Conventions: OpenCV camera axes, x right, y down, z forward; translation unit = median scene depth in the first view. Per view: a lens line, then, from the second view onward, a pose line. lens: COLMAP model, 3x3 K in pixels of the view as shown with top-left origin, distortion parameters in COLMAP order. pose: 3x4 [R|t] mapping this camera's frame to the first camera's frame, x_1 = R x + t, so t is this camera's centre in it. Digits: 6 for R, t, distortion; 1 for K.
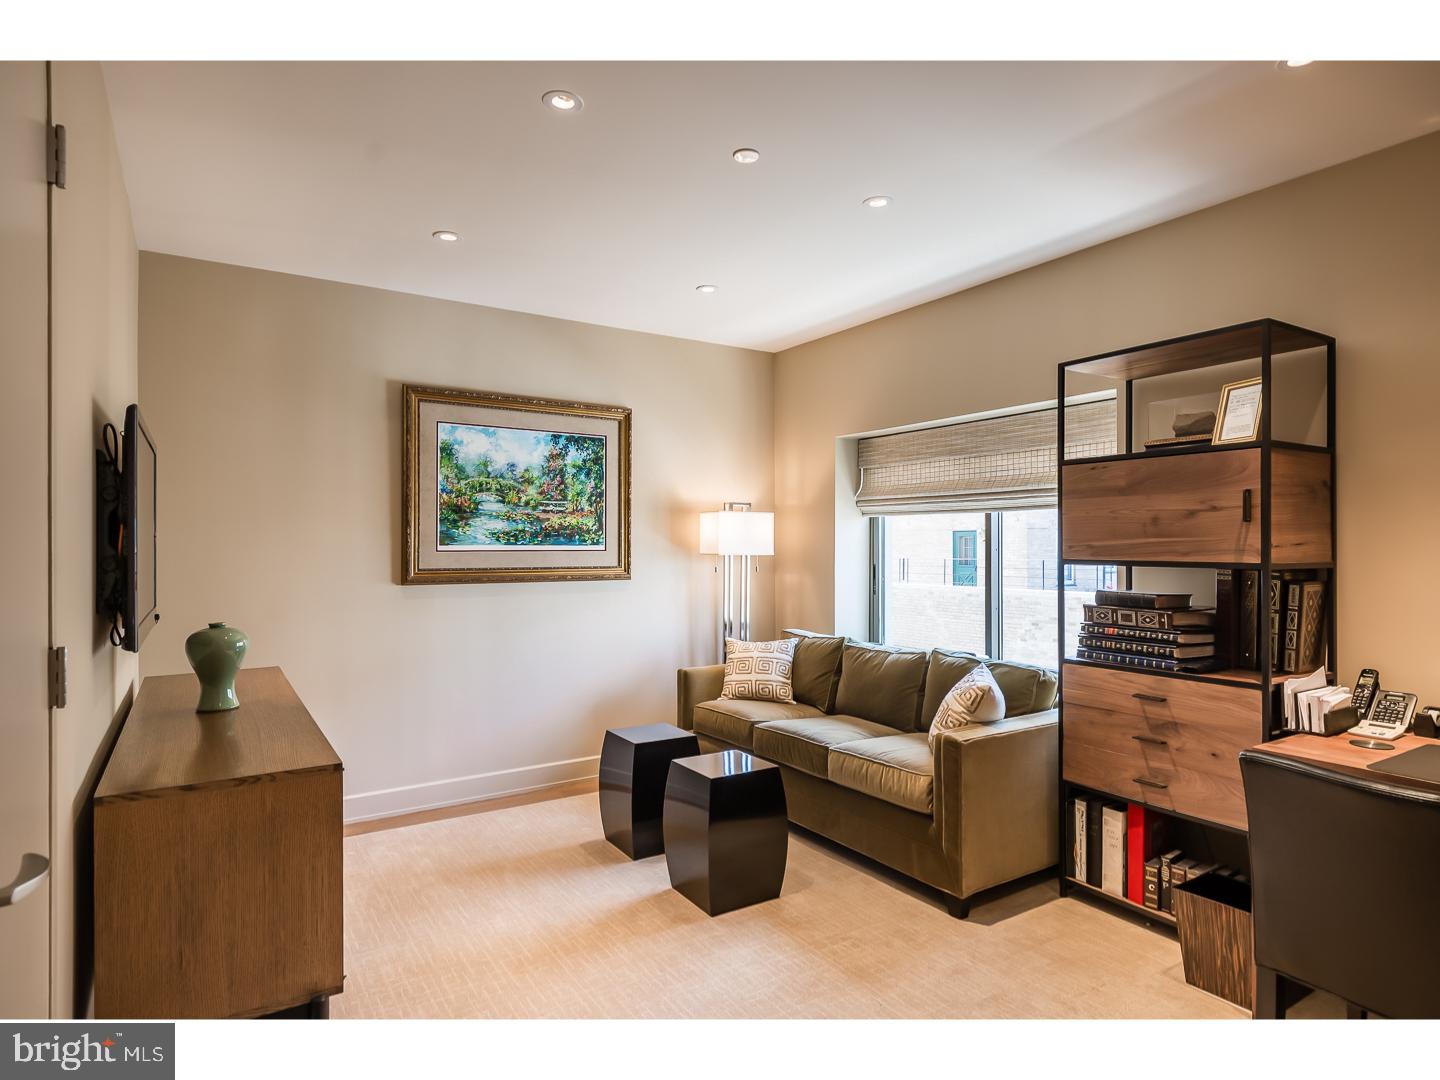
lens RADIAL K [[814.8, 0, 724.8], [0, 814.8, 546.6], [0, 0, 1]] dist [-0.004418, -0.001090]
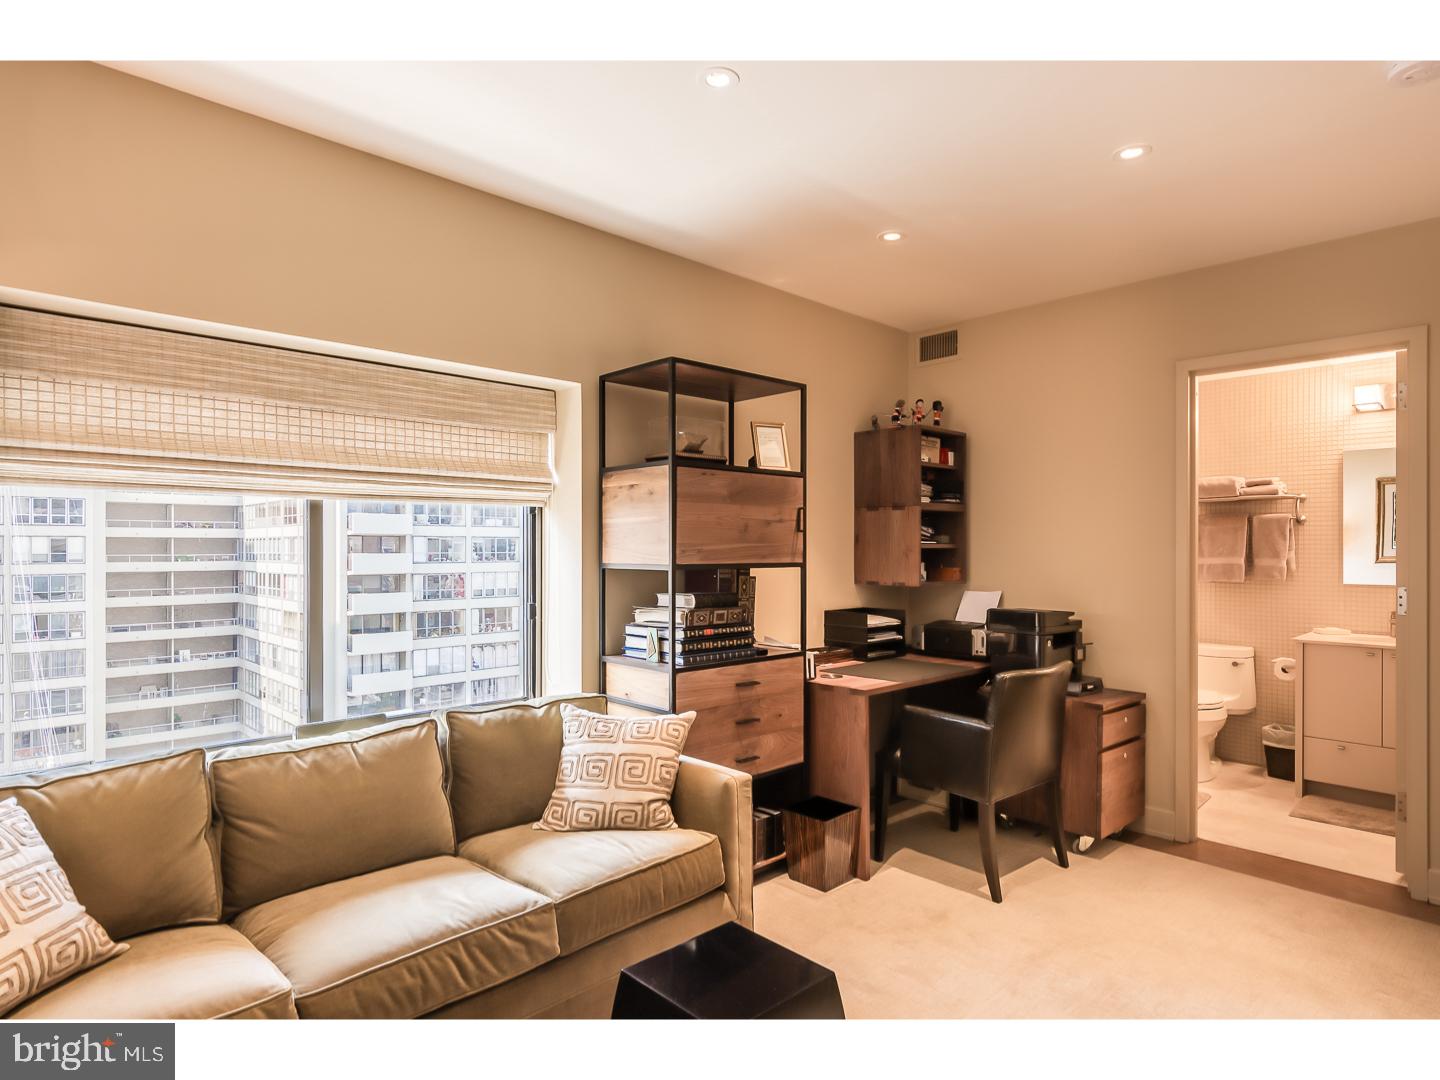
lens RADIAL K [[814.8, 0, 724.8], [0, 814.8, 546.6], [0, 0, 1]] dist [-0.004418, -0.001090]
pose [[-0.207085, -0.002718, 0.978319, -0.551667], [-0.000048, 0.999996, 0.002768, -0.008619], [-0.978323, 0.000526, -0.207085, 1.197952]]
